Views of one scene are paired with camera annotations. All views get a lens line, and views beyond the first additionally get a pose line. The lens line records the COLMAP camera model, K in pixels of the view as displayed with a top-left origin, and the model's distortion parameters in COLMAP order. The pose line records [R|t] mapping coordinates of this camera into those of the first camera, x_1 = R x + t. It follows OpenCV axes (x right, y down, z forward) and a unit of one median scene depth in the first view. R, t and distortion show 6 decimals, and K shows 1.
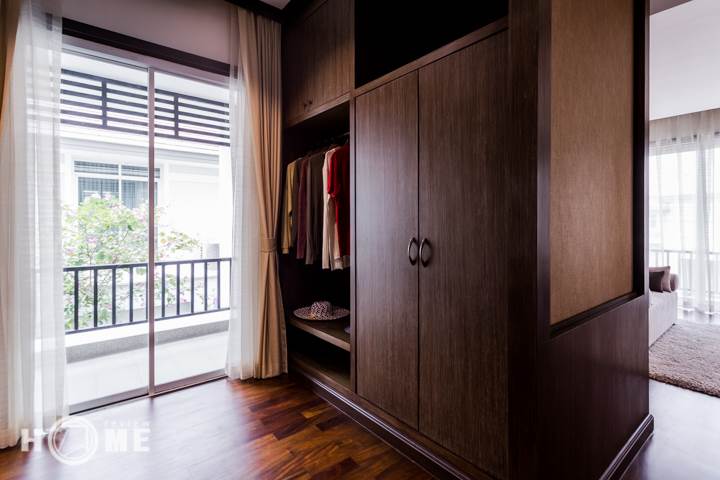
lens RADIAL K [[348.4, 0, 354.6], [0, 348.4, 228.9], [0, 0, 1]] dist [0.014419, 0.000564]
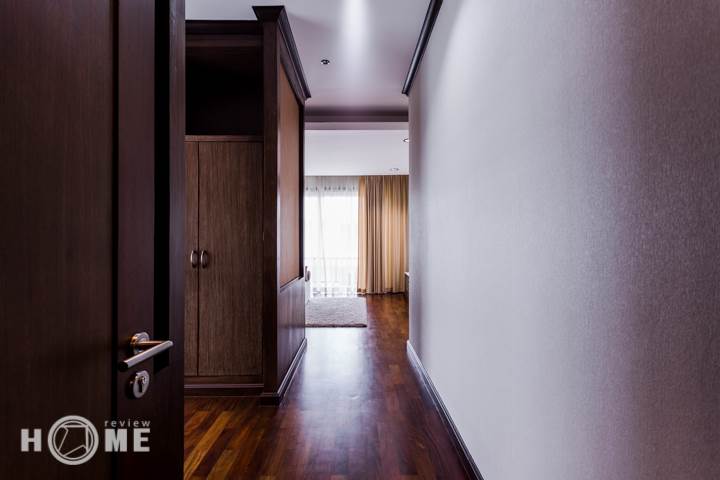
lens RADIAL K [[348.4, 0, 360.2], [0, 348.4, 241.3], [0, 0, 1]] dist [0.014419, 0.000564]
pose [[0.621117, -0.001018, 0.783717, -0.595965], [0.010772, 0.999916, -0.007238, 0.006001], [-0.783644, 0.012938, 0.621076, -0.536095]]
